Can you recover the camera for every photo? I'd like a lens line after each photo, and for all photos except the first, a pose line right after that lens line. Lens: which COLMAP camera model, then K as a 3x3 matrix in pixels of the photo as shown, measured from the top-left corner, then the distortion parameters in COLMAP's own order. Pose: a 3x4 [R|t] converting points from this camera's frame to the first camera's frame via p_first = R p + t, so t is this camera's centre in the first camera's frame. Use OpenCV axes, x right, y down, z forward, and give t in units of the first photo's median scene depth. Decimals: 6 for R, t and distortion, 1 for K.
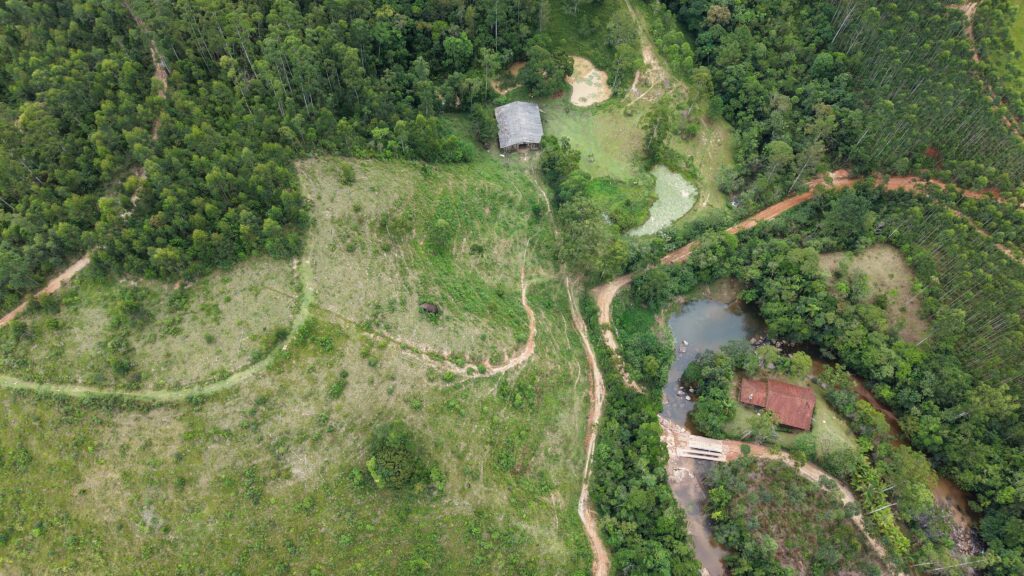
lens RADIAL K [[686.4, 0, 511.2], [0, 686.4, 288.9], [0, 0, 1]] dist [0.035862, -0.038929]
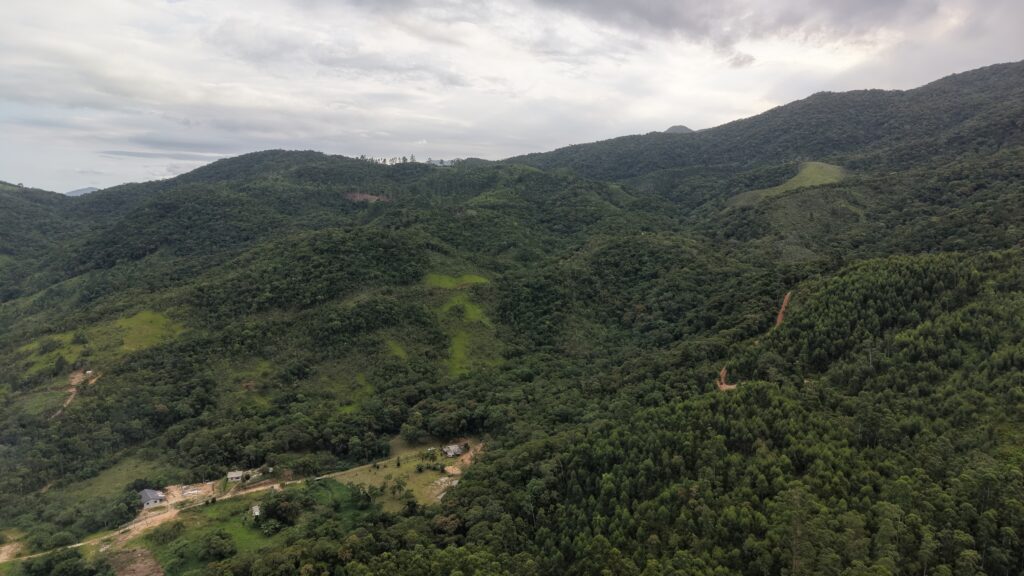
lens RADIAL K [[683.4, 0, 510.5], [0, 683.4, 289.8], [0, 0, 1]] dist [0.034521, -0.038609]
pose [[0.544736, 0.099768, -0.832652, -0.001894], [-0.735997, 0.532791, -0.417664, 0.086570], [0.401959, 0.840345, 0.363659, 0.163179]]
